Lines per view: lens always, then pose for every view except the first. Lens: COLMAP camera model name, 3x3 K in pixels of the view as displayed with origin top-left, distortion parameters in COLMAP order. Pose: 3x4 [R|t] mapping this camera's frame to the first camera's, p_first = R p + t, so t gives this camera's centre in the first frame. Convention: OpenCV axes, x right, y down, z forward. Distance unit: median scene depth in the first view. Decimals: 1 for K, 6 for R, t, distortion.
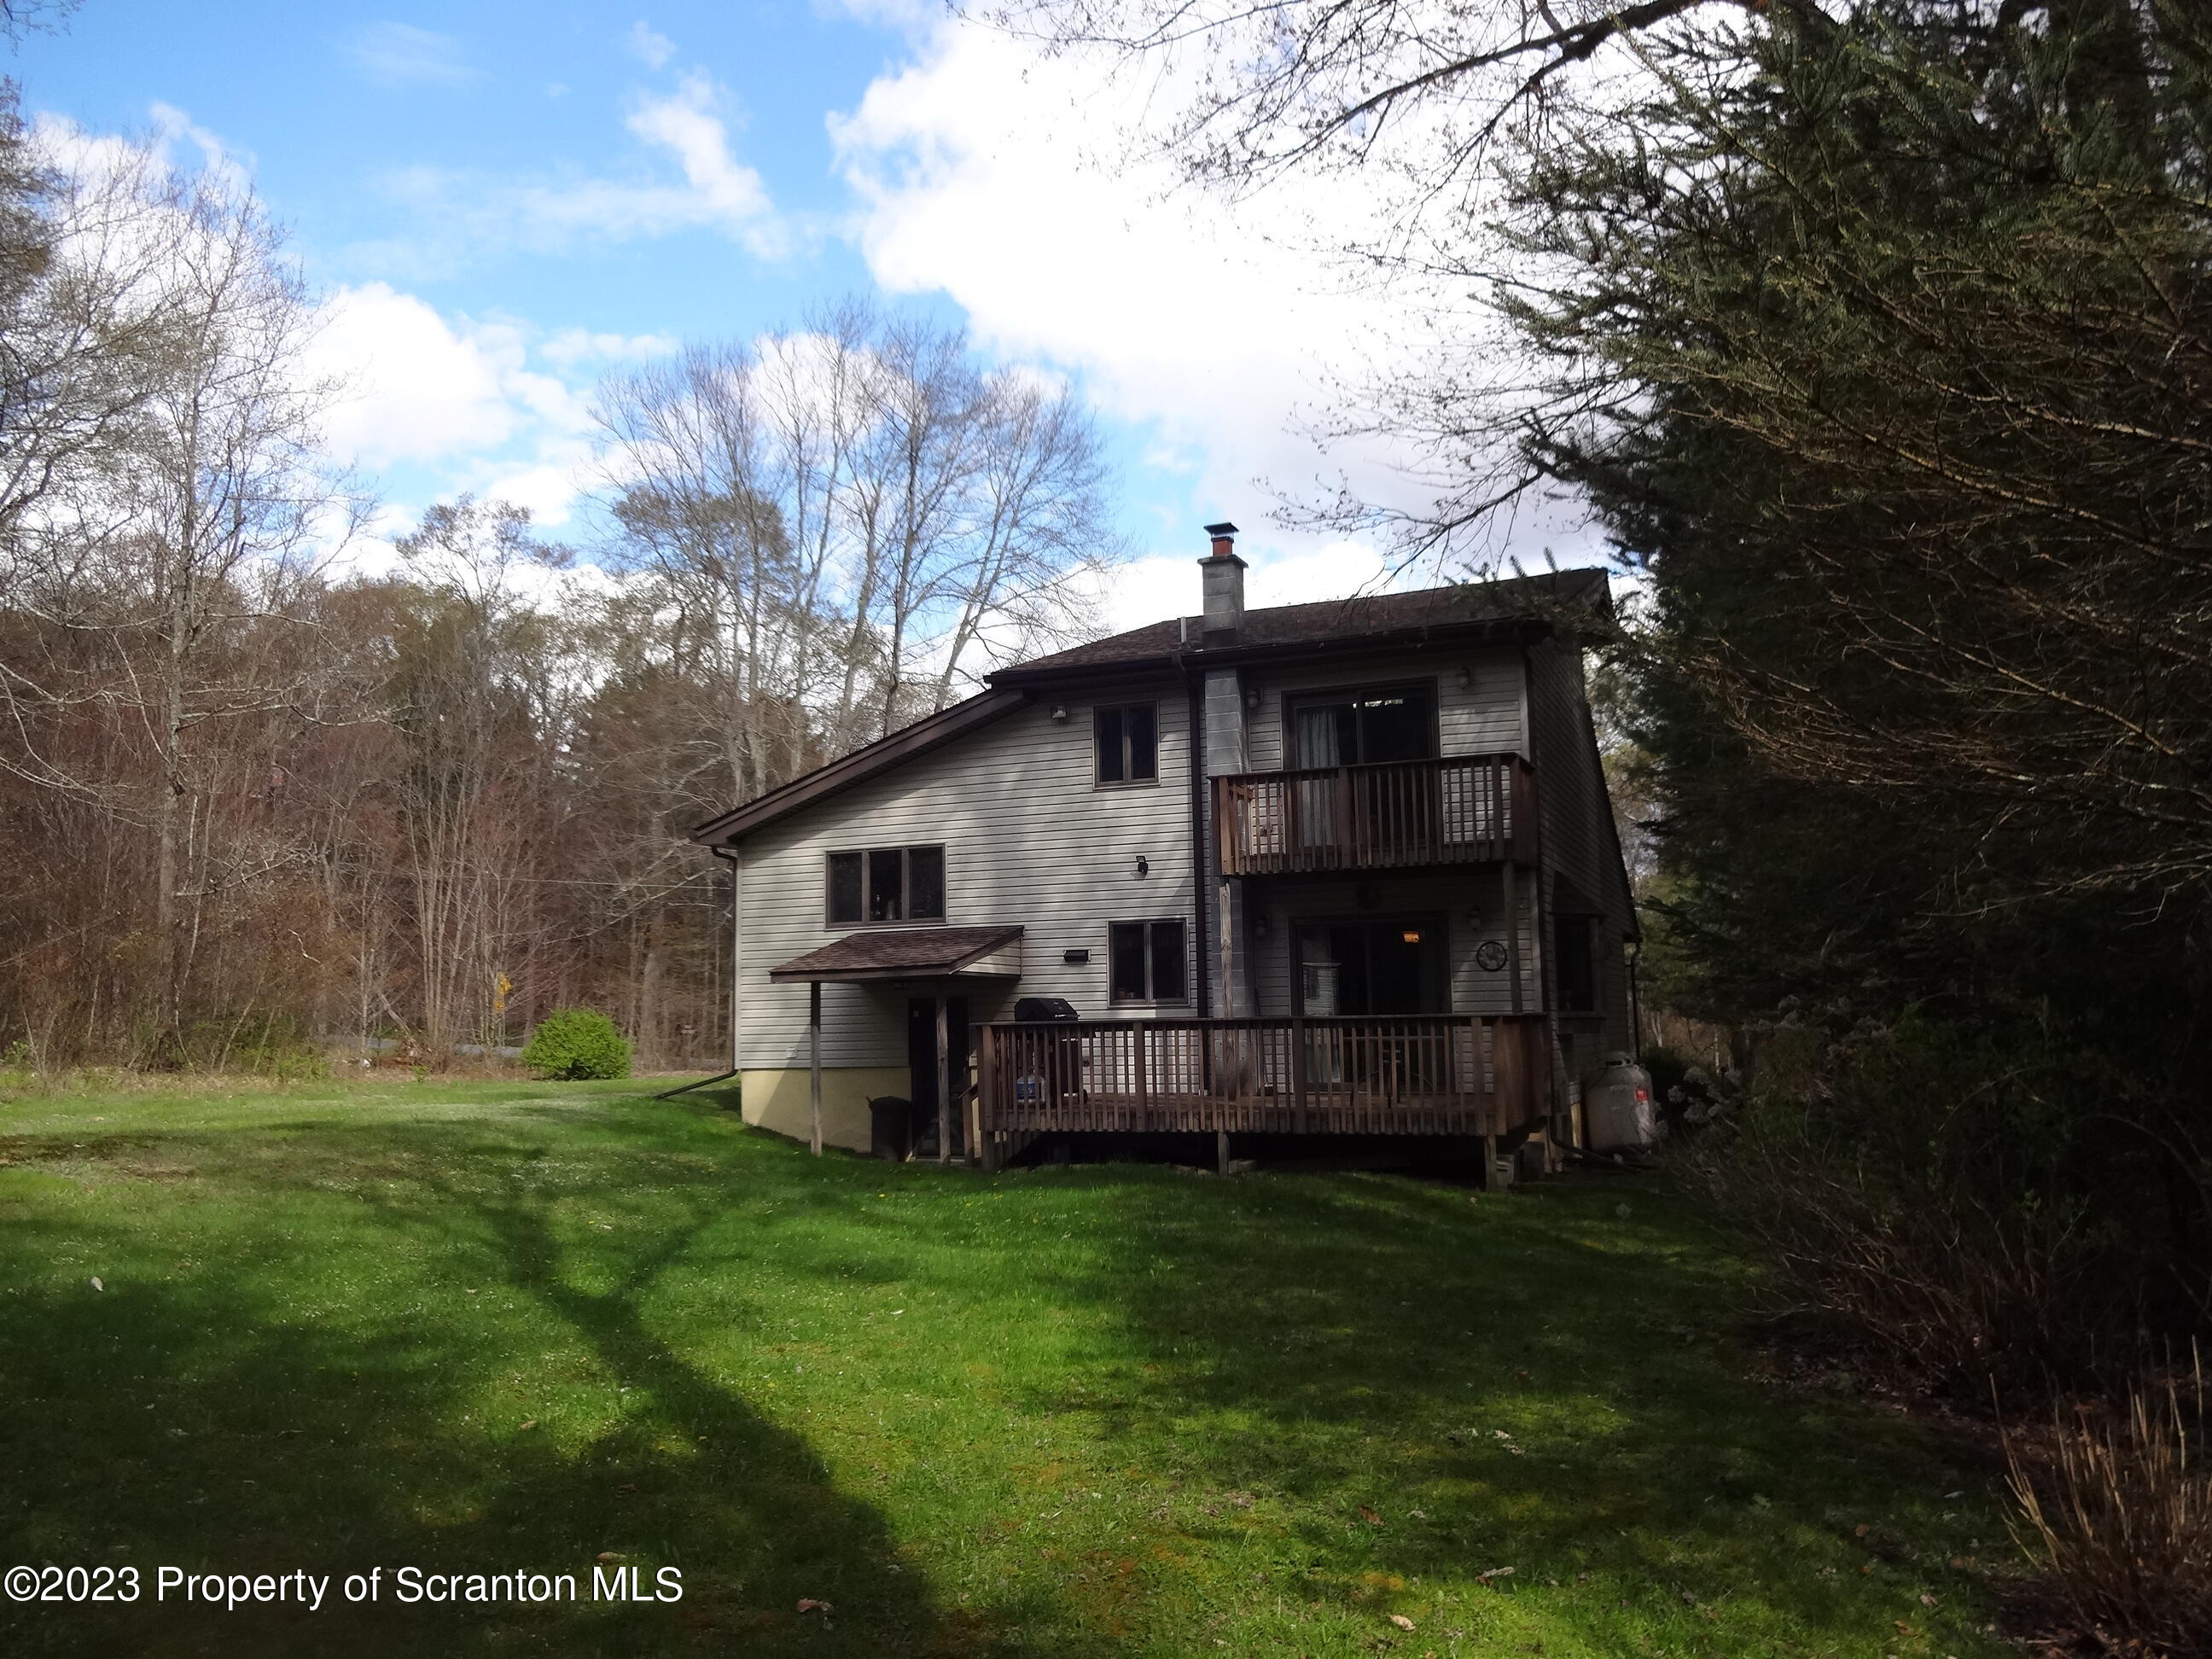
lens RADIAL K [[1619.5, 0, 1117.3], [0, 1619.5, 822.5], [0, 0, 1]] dist [-0.012979, -0.006987]
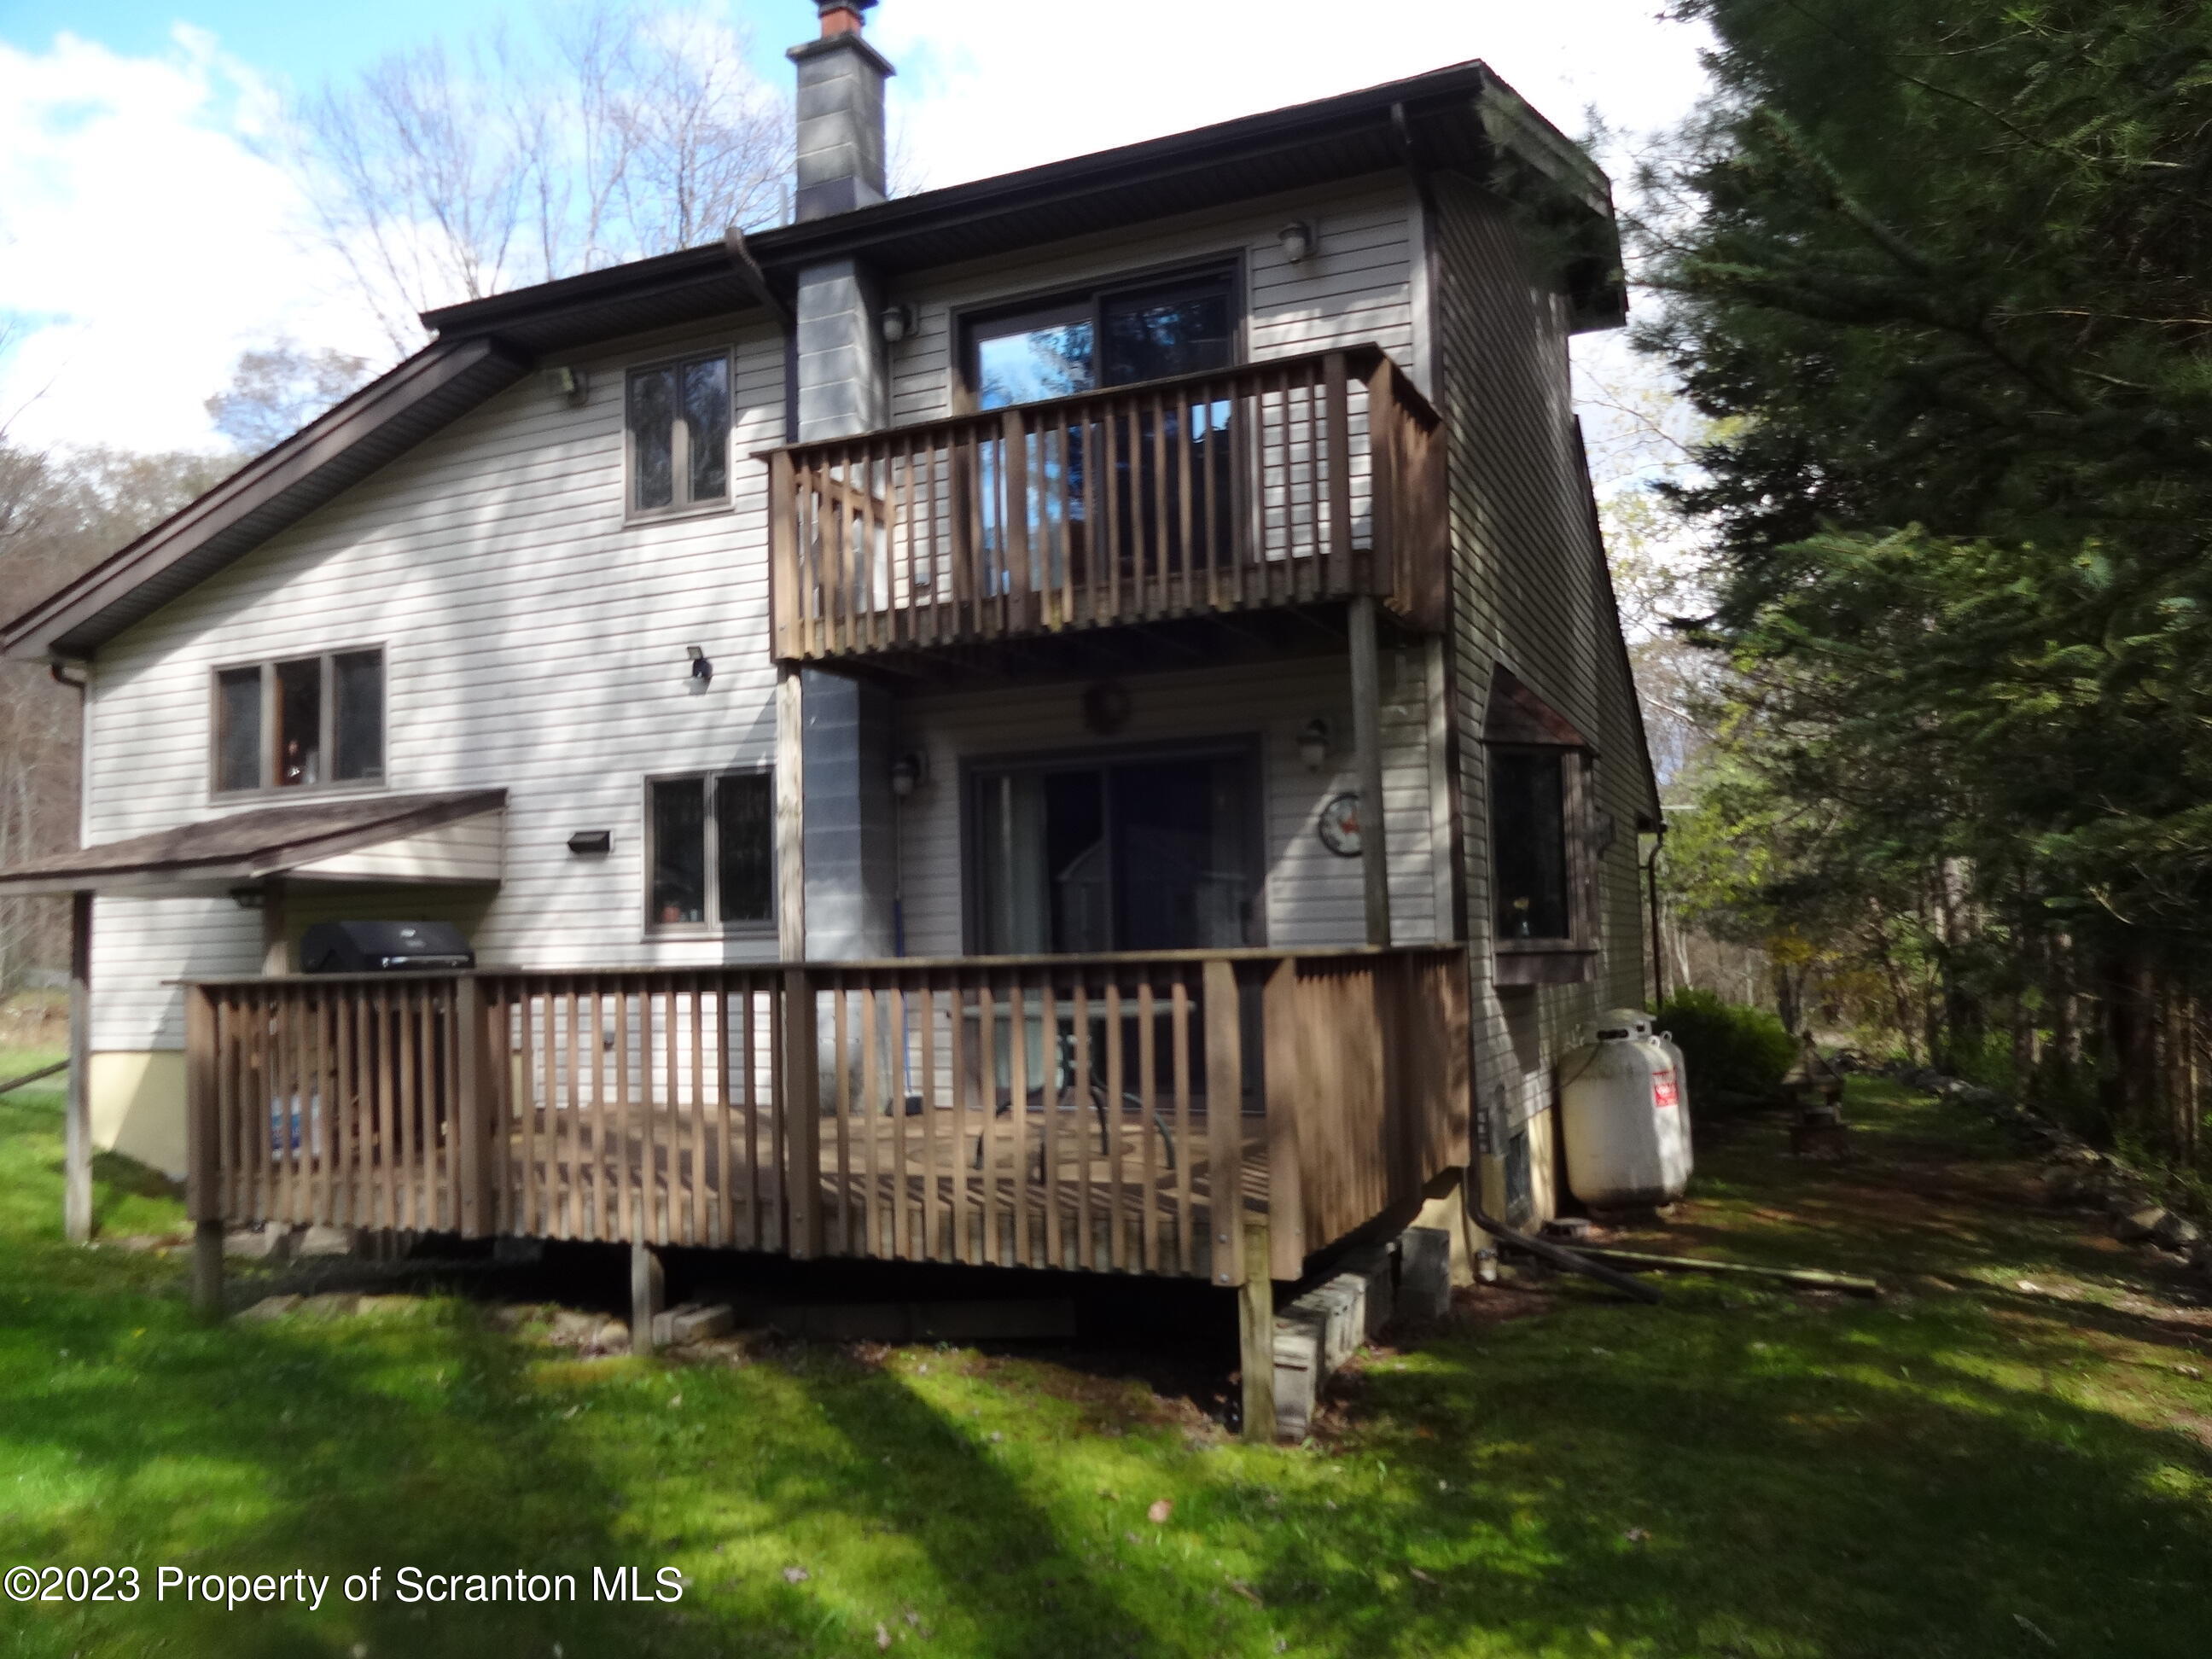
lens RADIAL K [[1619.5, 0, 1117.3], [0, 1619.5, 822.5], [0, 0, 1]] dist [-0.012979, -0.006987]
pose [[0.999876, -0.010027, -0.012133, 0.152662], [0.010581, 0.998861, 0.046521, 0.053279], [0.011653, -0.046643, 0.998844, 0.474632]]
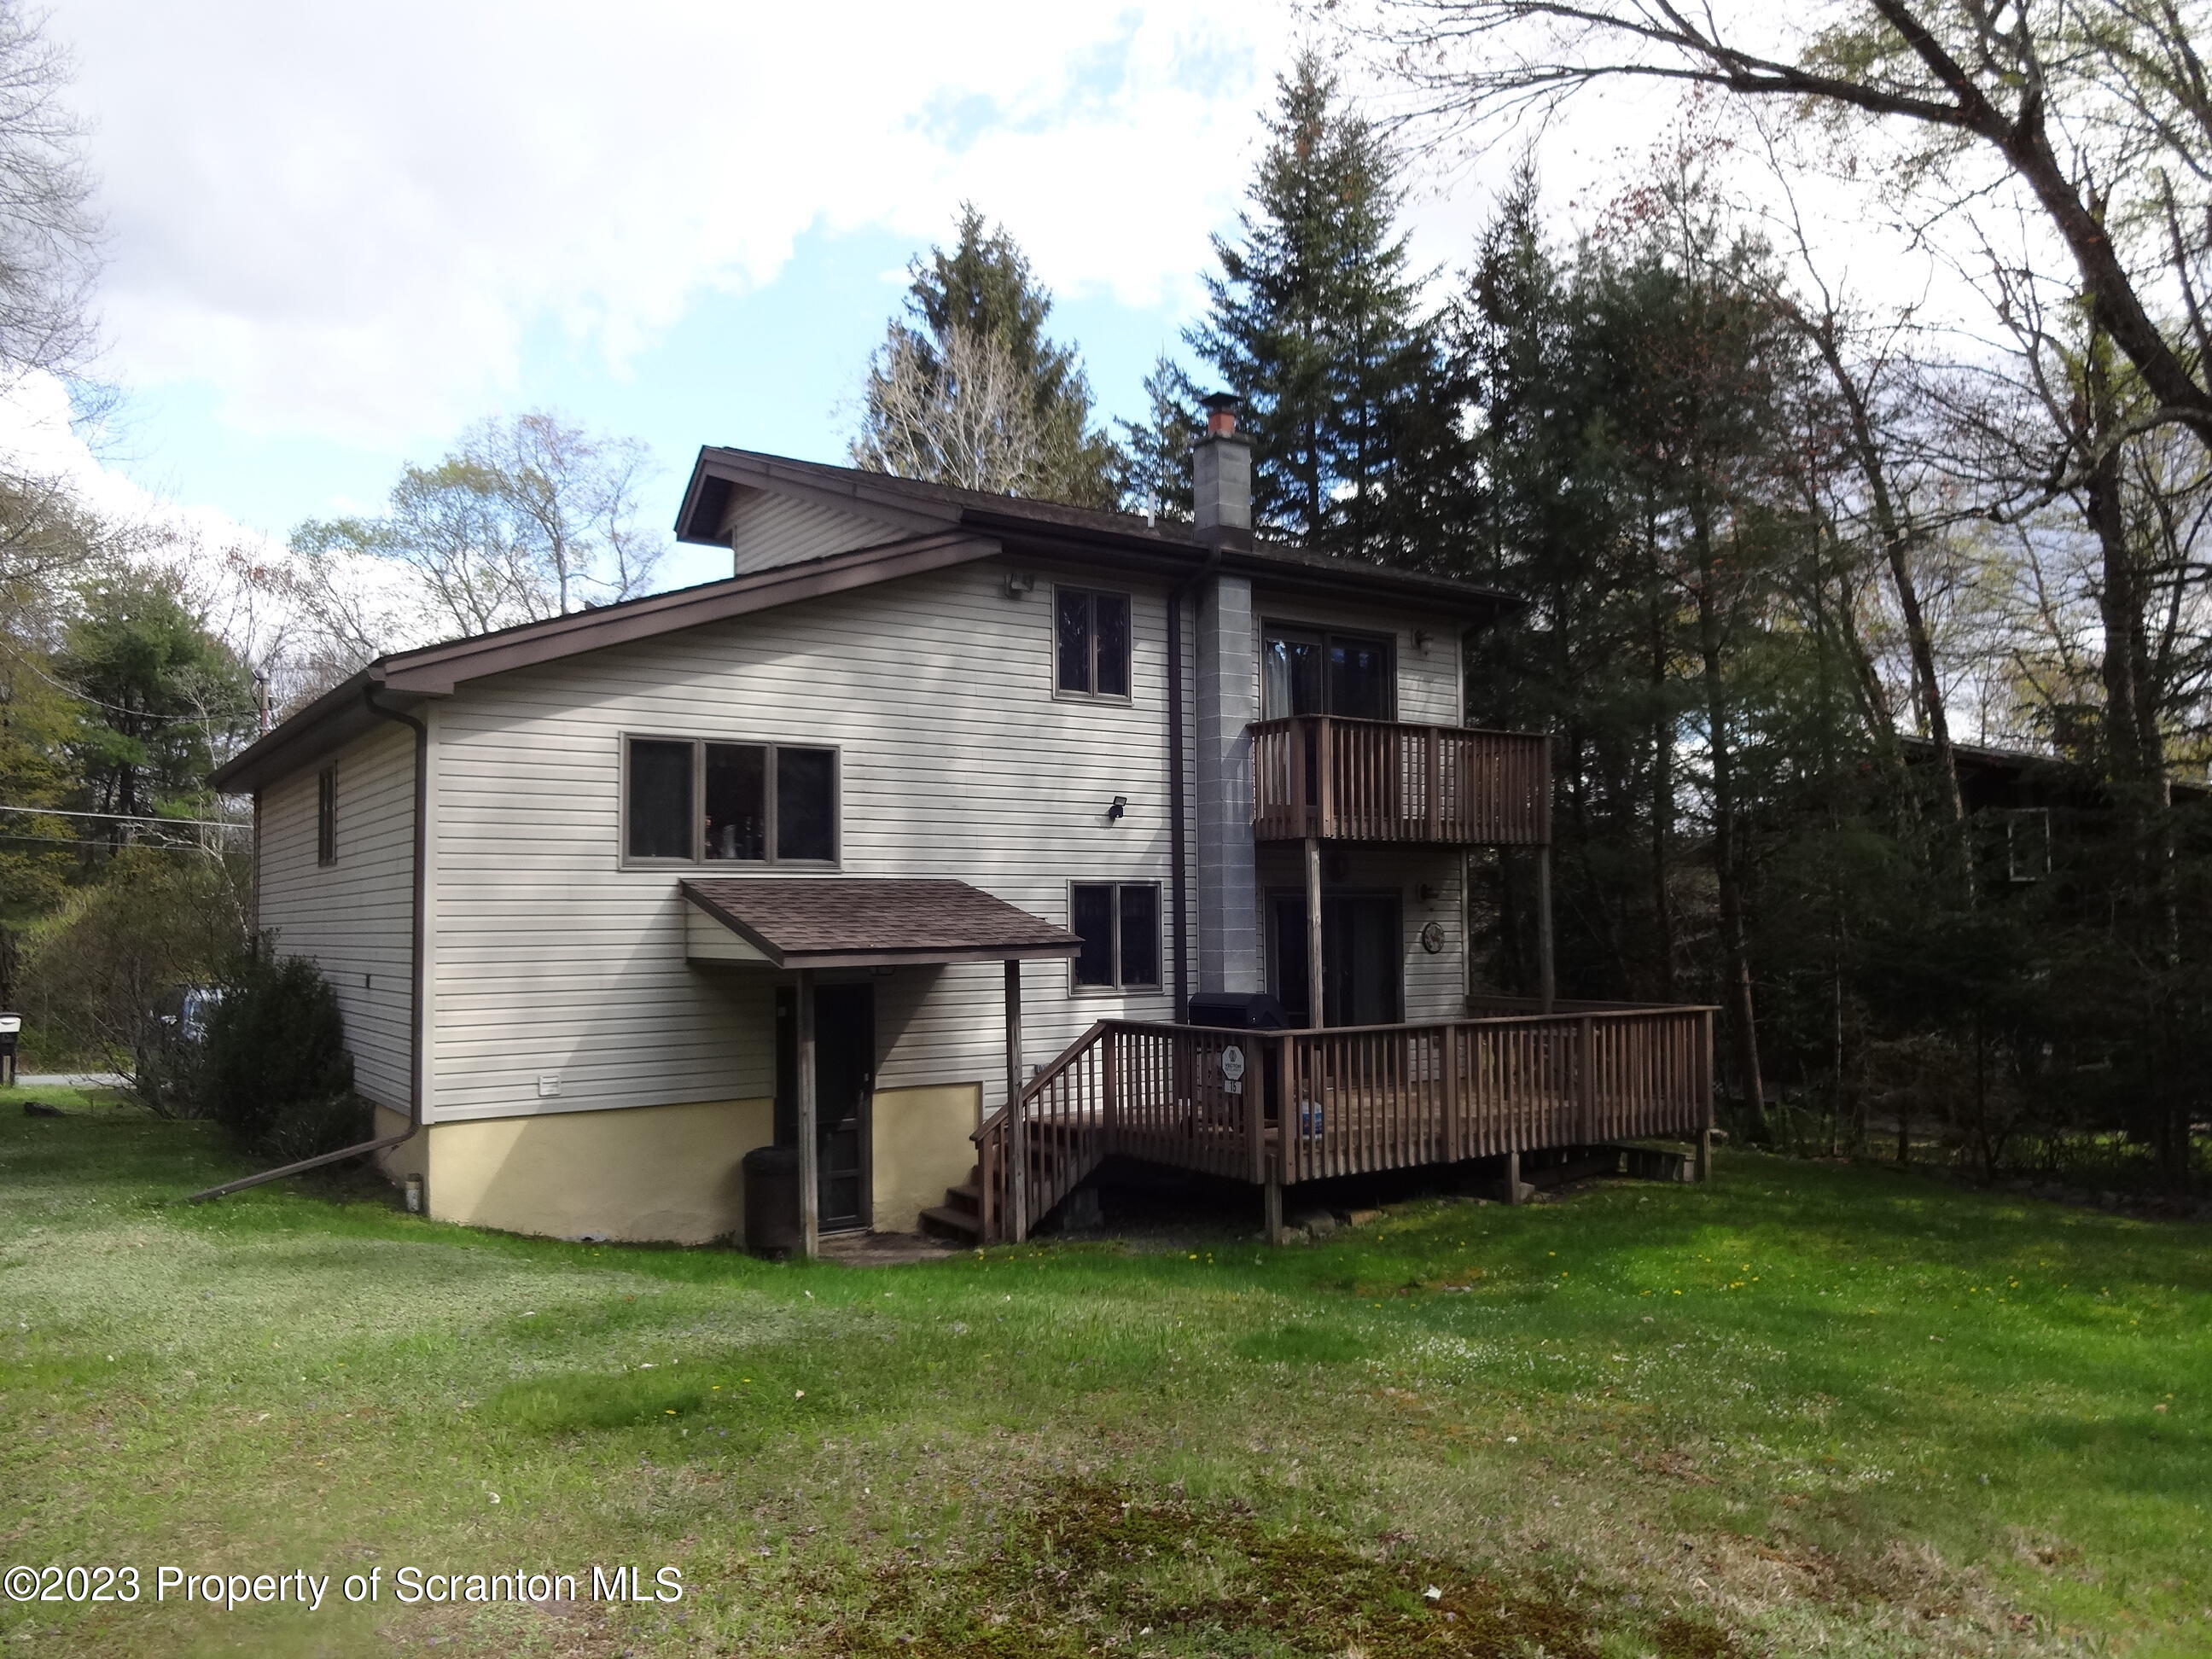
lens RADIAL K [[1619.5, 0, 1117.3], [0, 1619.5, 822.5], [0, 0, 1]] dist [-0.012979, -0.006987]
pose [[0.536432, 0.067287, 0.841257, -0.611197], [-0.102094, 0.994670, -0.014457, 0.042921], [-0.837745, -0.078132, 0.540442, 0.580815]]
